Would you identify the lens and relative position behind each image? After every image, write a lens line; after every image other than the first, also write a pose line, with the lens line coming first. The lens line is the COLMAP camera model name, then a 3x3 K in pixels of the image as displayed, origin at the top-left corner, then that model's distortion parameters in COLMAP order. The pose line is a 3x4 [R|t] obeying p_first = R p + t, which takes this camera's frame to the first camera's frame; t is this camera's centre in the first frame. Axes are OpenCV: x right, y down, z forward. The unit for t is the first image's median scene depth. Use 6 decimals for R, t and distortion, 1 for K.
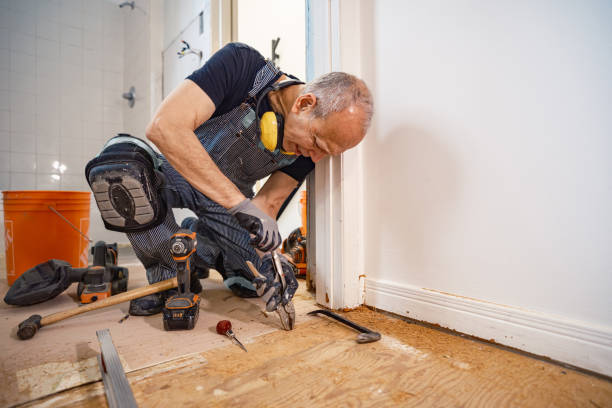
lens RADIAL K [[347.8, 0, 306.8], [0, 347.8, 199.1], [0, 0, 1]] dist [-0.023659, 0.019441]
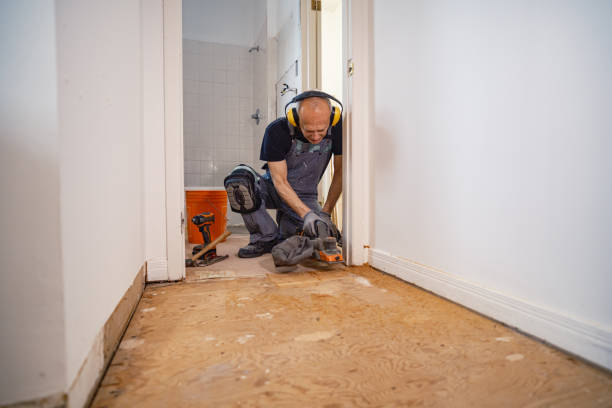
lens RADIAL K [[349.3, 0, 307.3], [0, 349.3, 198.2], [0, 0, 1]] dist [-0.009526, -0.000032]
pose [[0.933335, 0.015903, -0.358656, 0.498388], [-0.002878, 0.999318, 0.036820, -0.068733], [0.358996, -0.033333, 0.932744, -0.638917]]
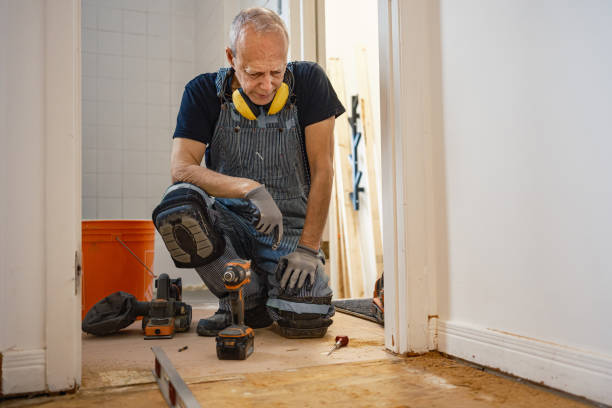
lens RADIAL K [[607.5, 0, 311.4], [0, 607.5, 201.2], [0, 0, 1]] dist [0.028799, 0.000000]
pose [[0.951189, -0.022832, -0.307763, 0.352152], [0.010691, 0.999099, -0.041080, -0.002986], [0.308423, 0.035785, 0.950576, -0.537908]]
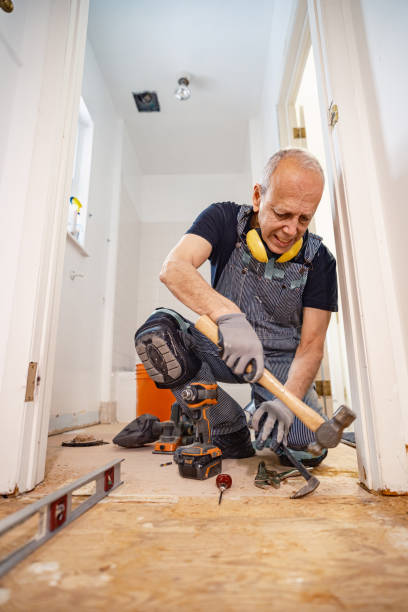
lens RADIAL K [[347.8, 0, 208.2], [0, 347.8, 308.4], [0, 0, 1]] dist [-0.023659, 0.019441]
pose [[0.752486, -0.160513, -0.638749, 0.349861], [0.008242, 0.972066, -0.234563, 0.113893], [0.658557, 0.171240, 0.732789, 0.171886]]
